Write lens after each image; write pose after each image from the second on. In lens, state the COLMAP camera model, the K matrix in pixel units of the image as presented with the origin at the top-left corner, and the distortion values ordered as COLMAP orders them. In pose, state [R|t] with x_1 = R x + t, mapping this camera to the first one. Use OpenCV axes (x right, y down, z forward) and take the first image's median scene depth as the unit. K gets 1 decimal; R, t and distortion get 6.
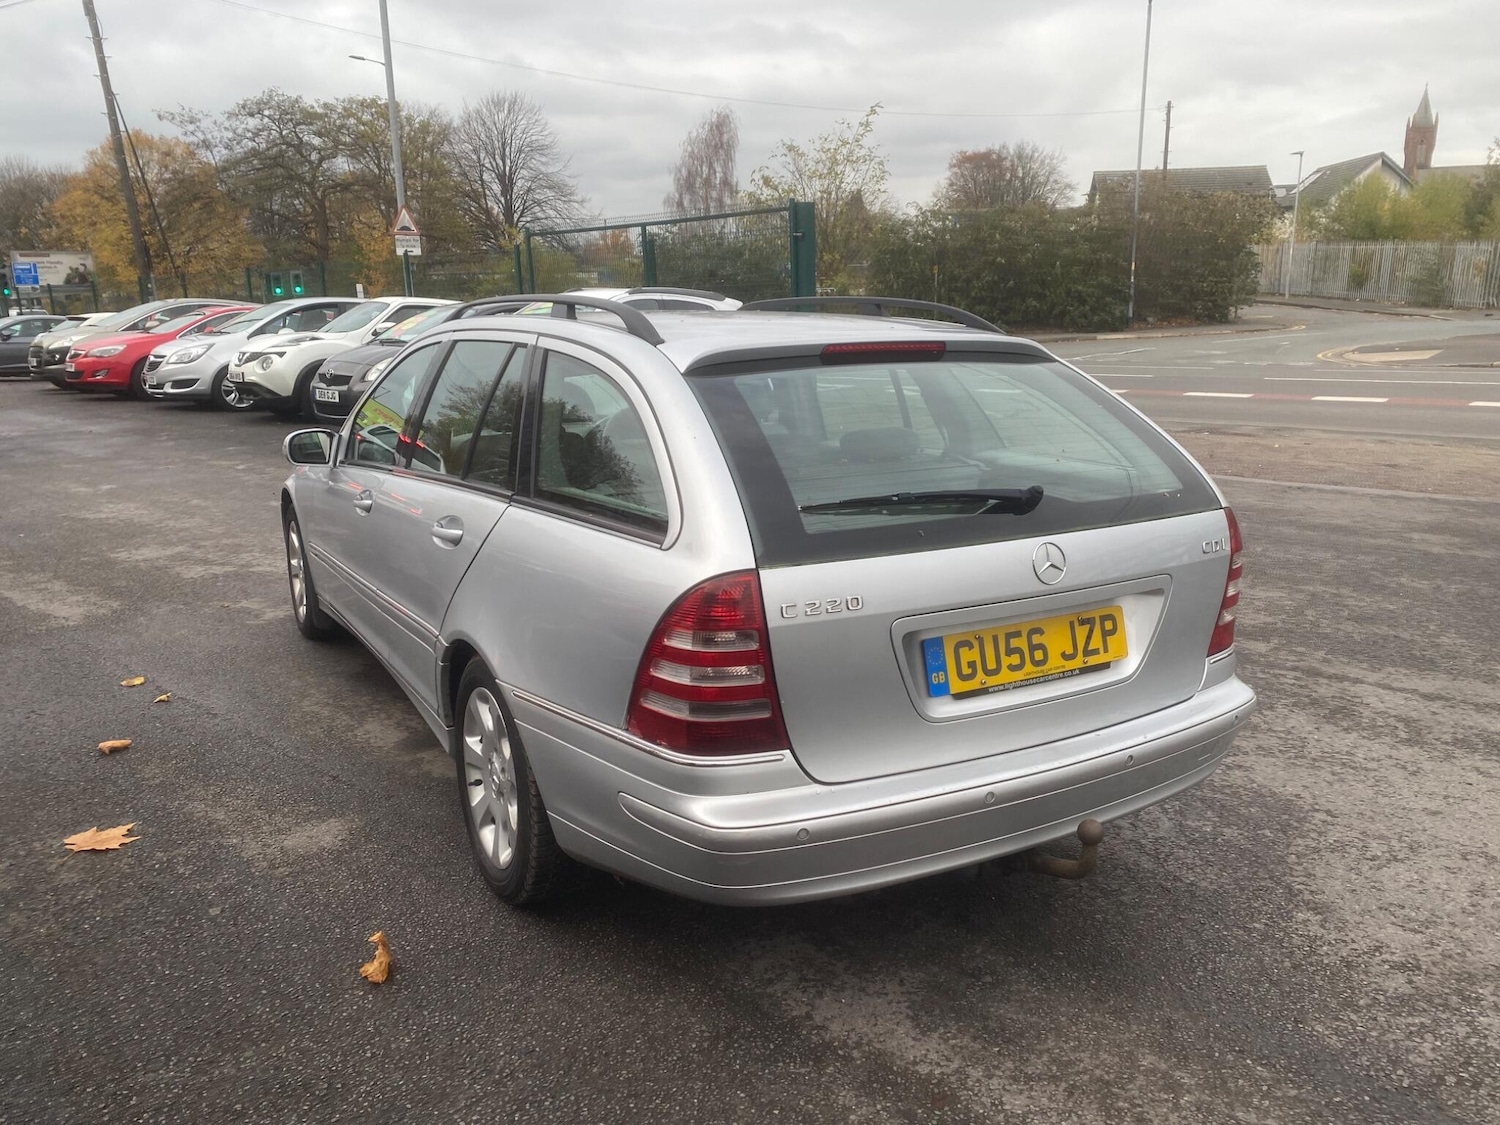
lens RADIAL K [[1133.0, 0, 748.9], [0, 1133.0, 562.2], [0, 0, 1]] dist [0.010278, -0.000501]
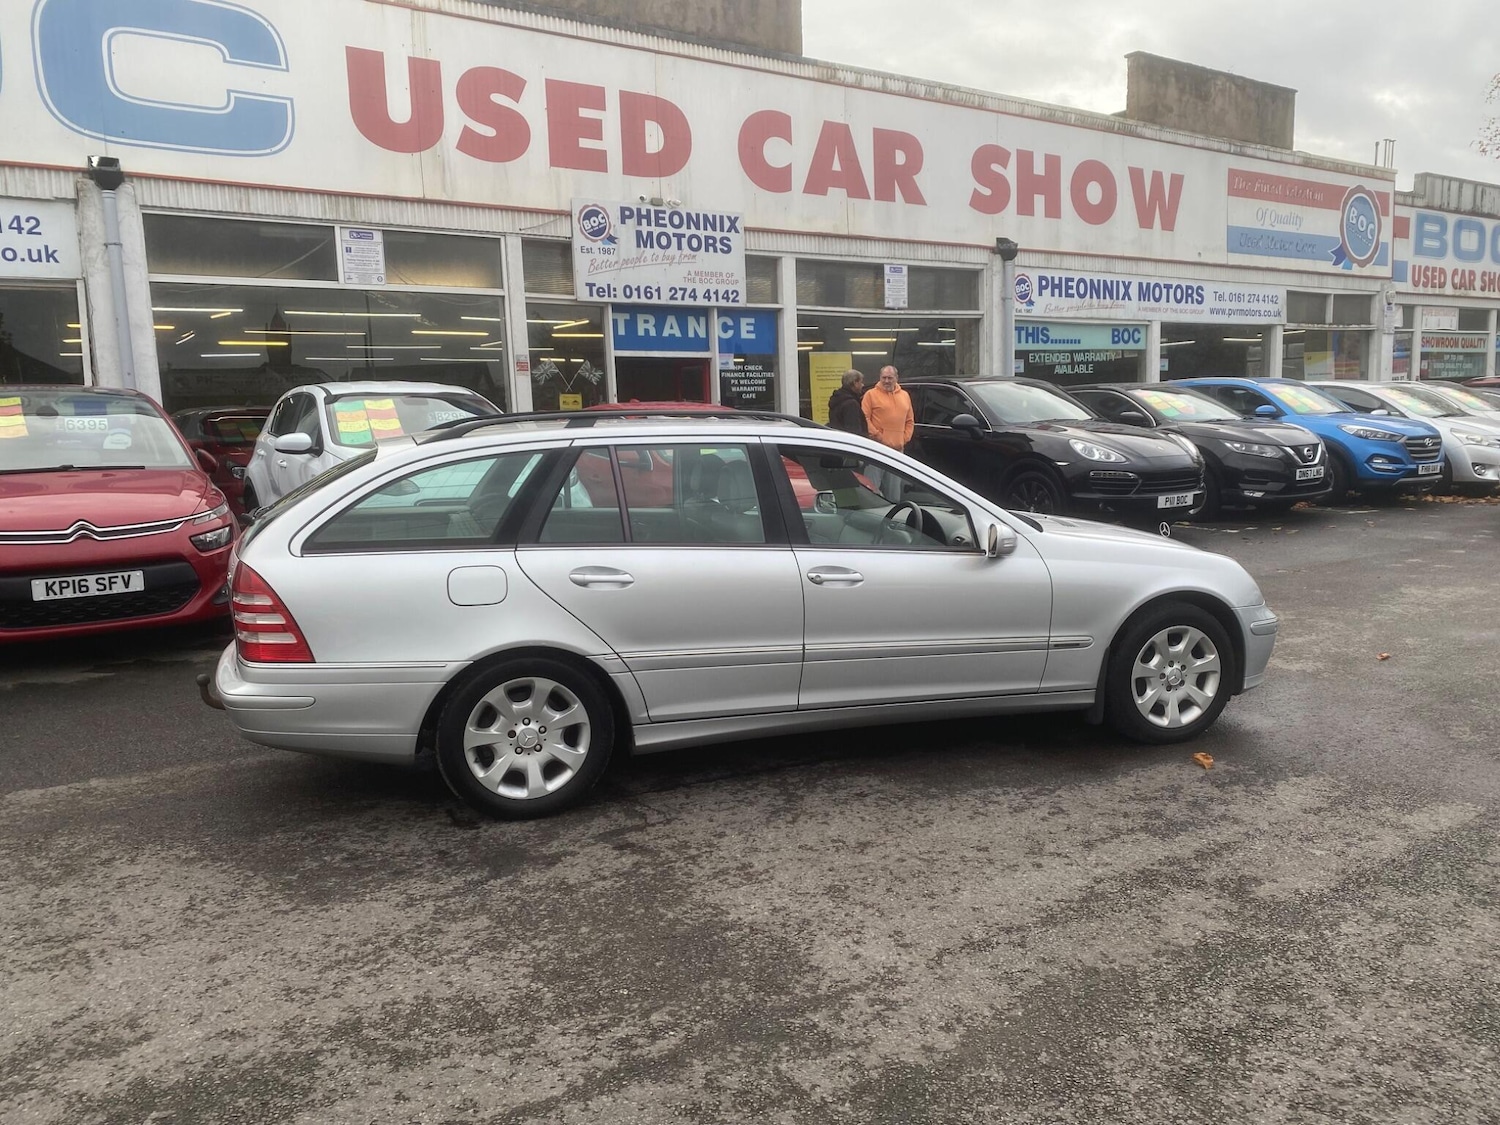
lens RADIAL K [[1162.3, 0, 767.5], [0, 1162.3, 587.4], [0, 0, 1]] dist [0.016690, -0.019909]
pose [[-0.203498, 0.168156, -0.964527, 1.064385], [-0.195939, 0.958217, 0.208396, -0.278944], [0.959269, 0.231396, -0.162047, 1.169606]]
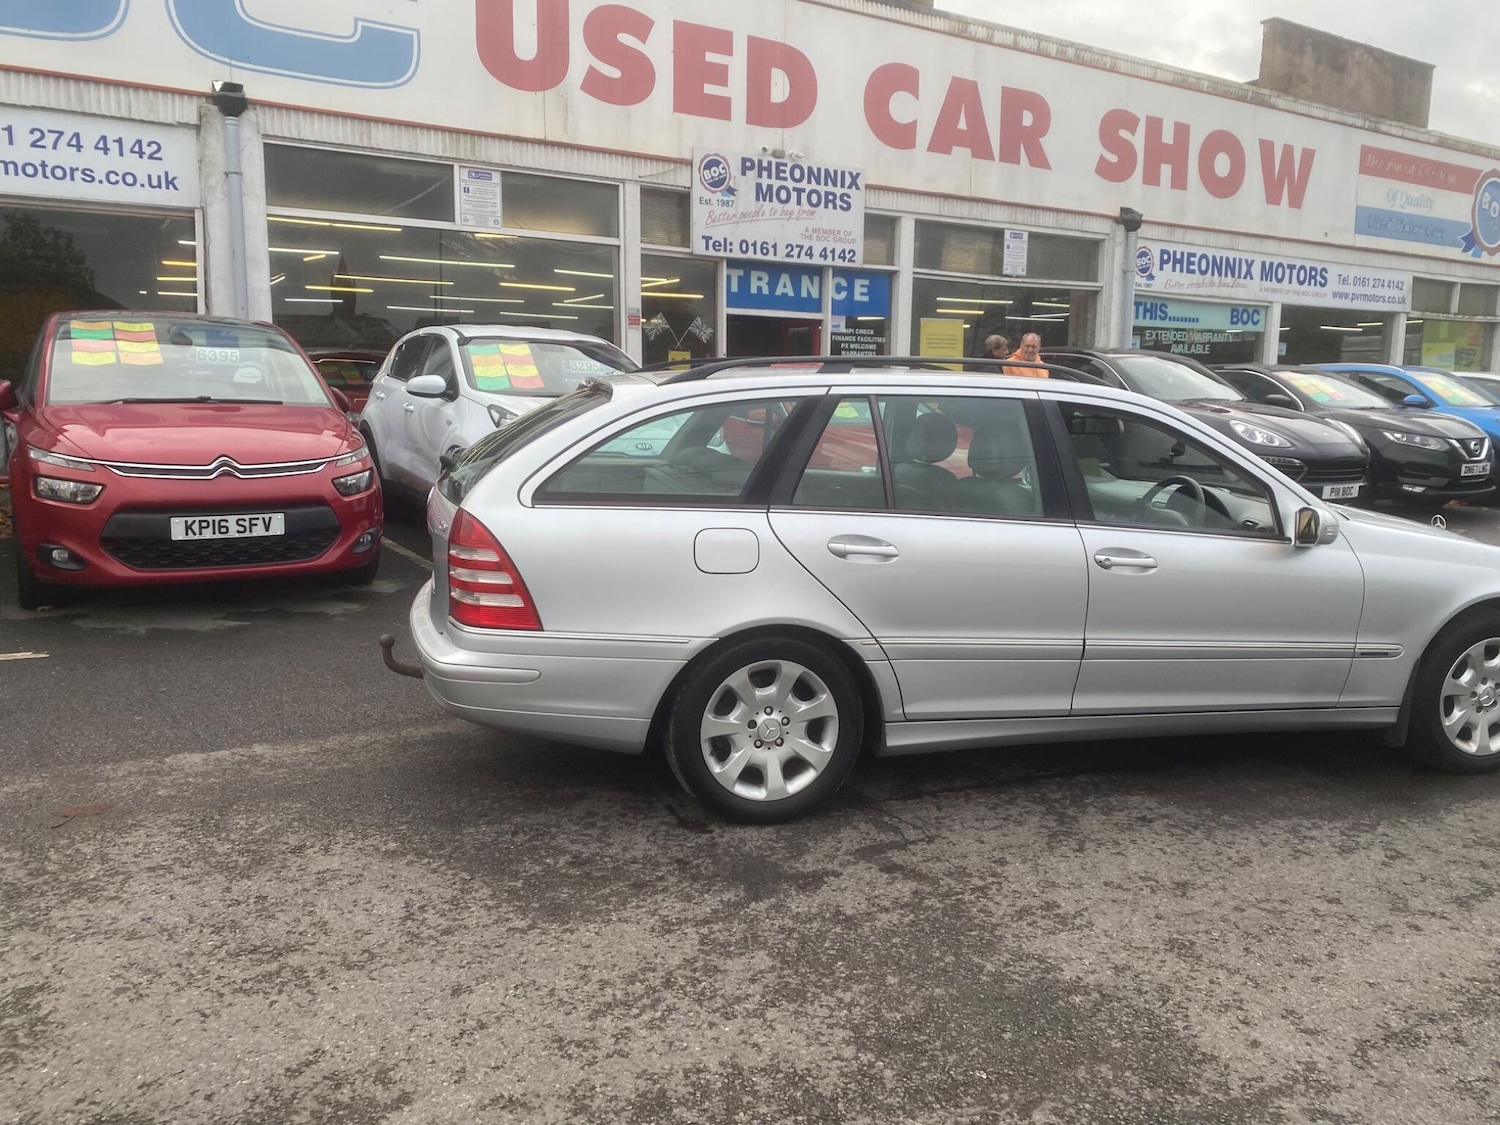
lens RADIAL K [[1162.2, 0, 758.2], [0, 1162.2, 566.0], [0, 0, 1]] dist [0.007200, -0.005566]
pose [[-0.253806, 0.163335, -0.953364, 0.965848], [-0.235021, 0.945688, 0.224588, -0.213608], [0.938268, 0.281063, -0.201634, 0.975595]]
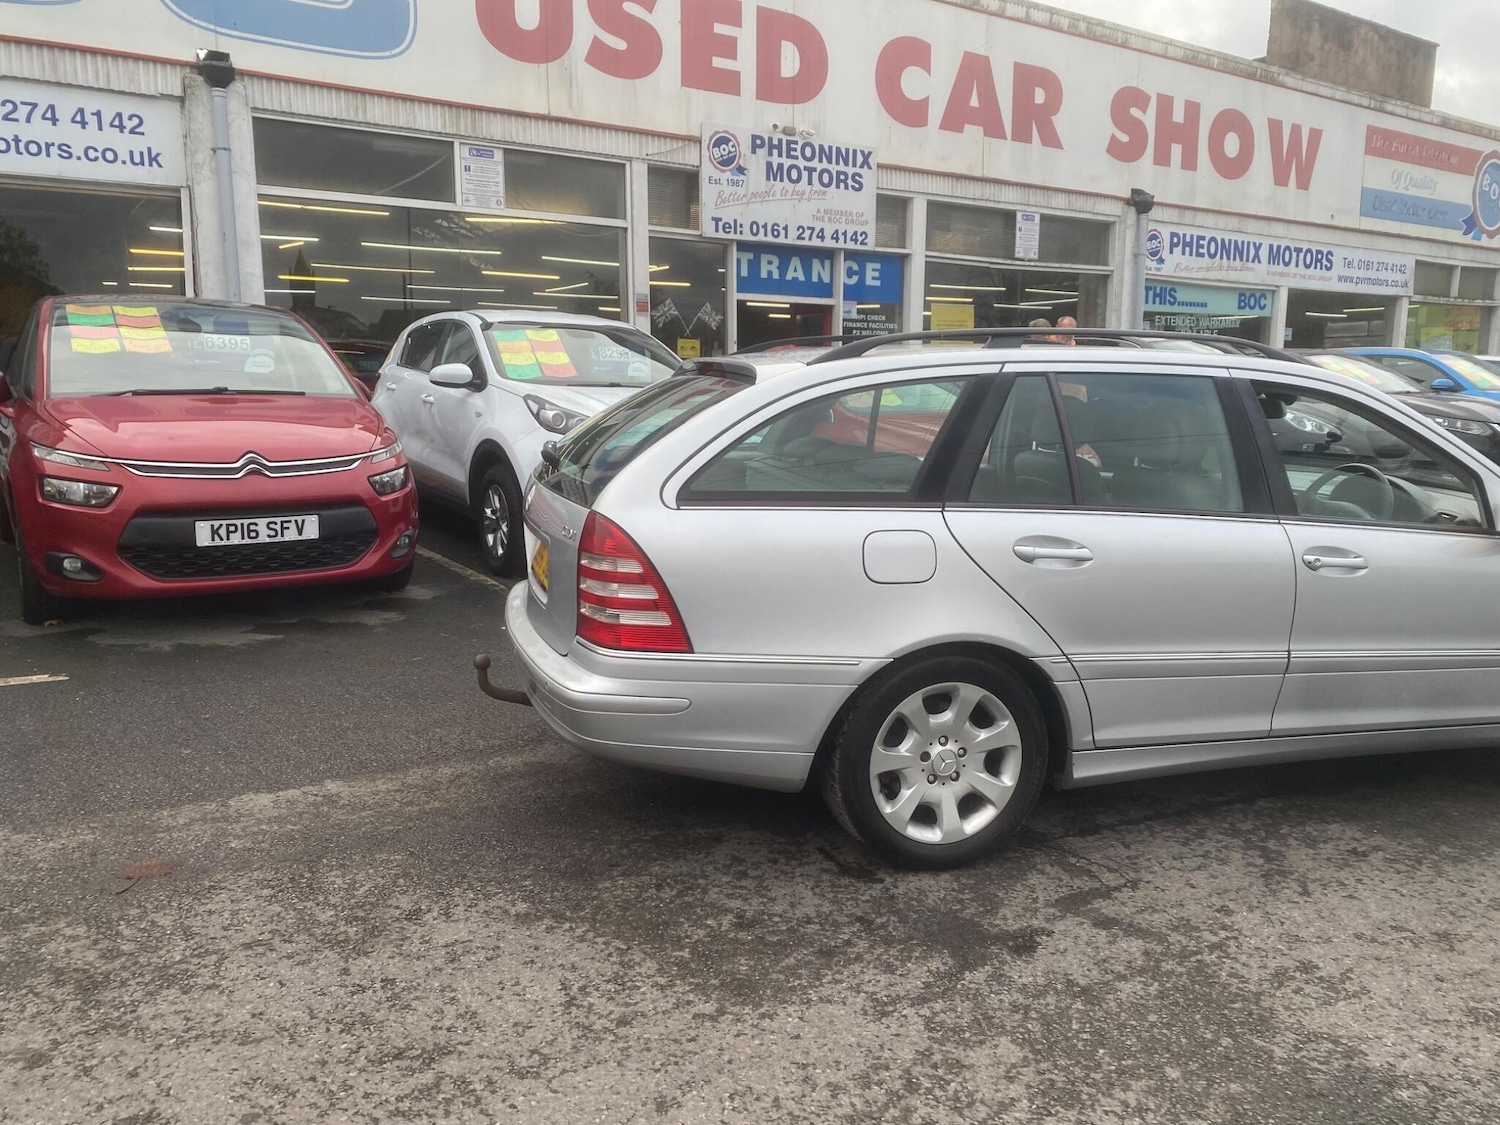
lens RADIAL K [[1162.2, 0, 758.0], [0, 1162.2, 586.3], [0, 0, 1]] dist [0.004107, -0.001219]
pose [[-0.224941, 0.188807, -0.955905, 0.885391], [-0.230093, 0.943007, 0.240404, -0.167050], [0.946815, 0.274024, -0.168678, 0.829832]]
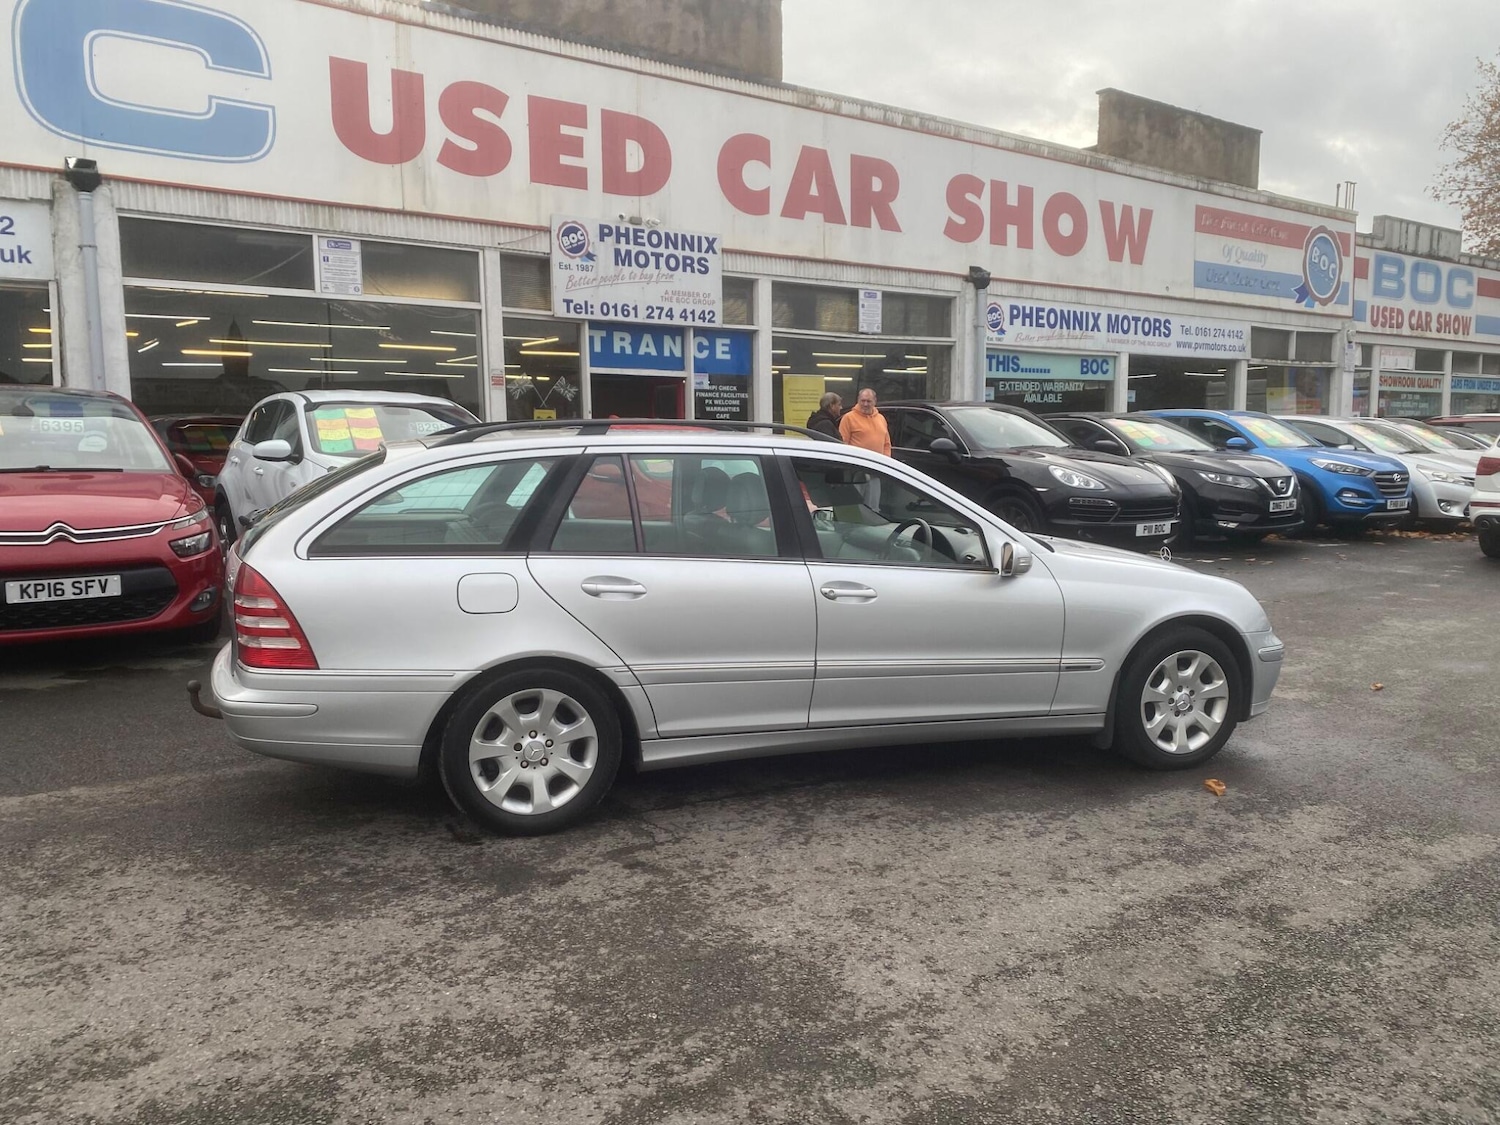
lens RADIAL K [[1163.8, 0, 747.5], [0, 1163.8, 579.8], [0, 0, 1]] dist [0.018442, -0.024414]
pose [[-0.184555, 0.137850, -0.973107, 1.057562], [-0.219887, 0.959225, 0.177586, -0.256147], [0.957909, 0.246748, -0.146718, 1.119246]]
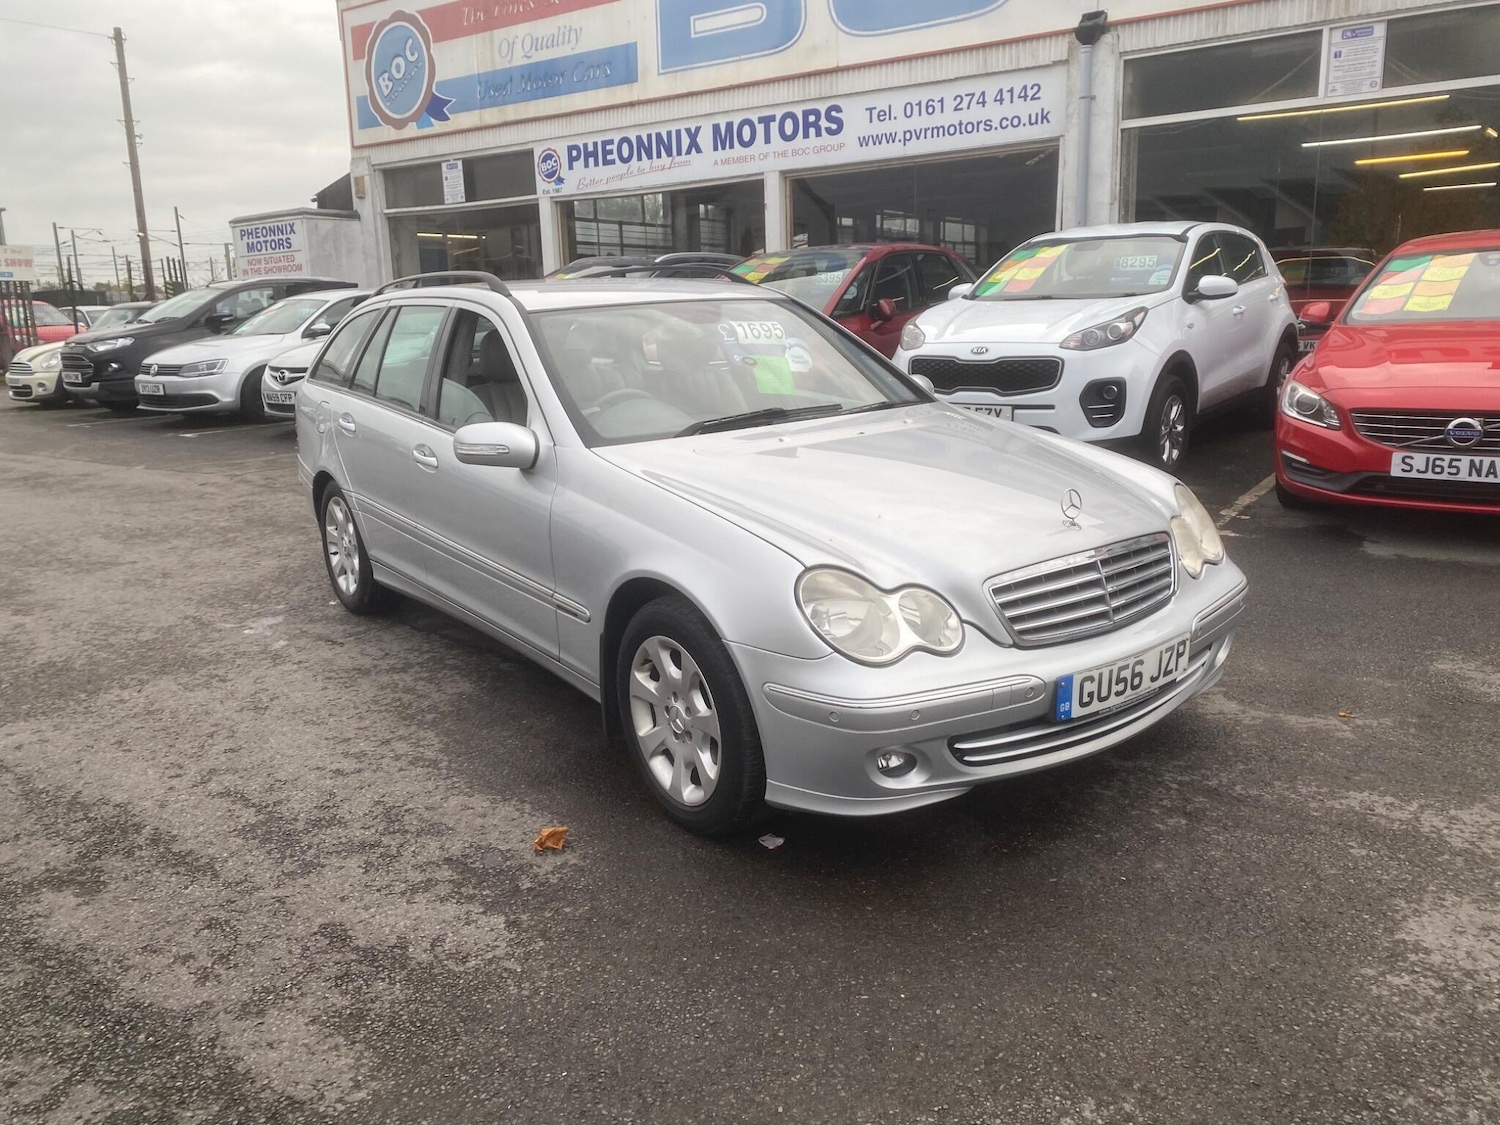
lens RADIAL K [[1134.0, 0, 742.0], [0, 1134.0, 560.2], [0, 0, 1]] dist [0.018491, -0.011480]
pose [[-0.992379, 0.076866, -0.096309, -0.106914], [0.026134, 0.895095, 0.445110, -0.425800], [0.120420, 0.439201, -0.890282, 1.968521]]
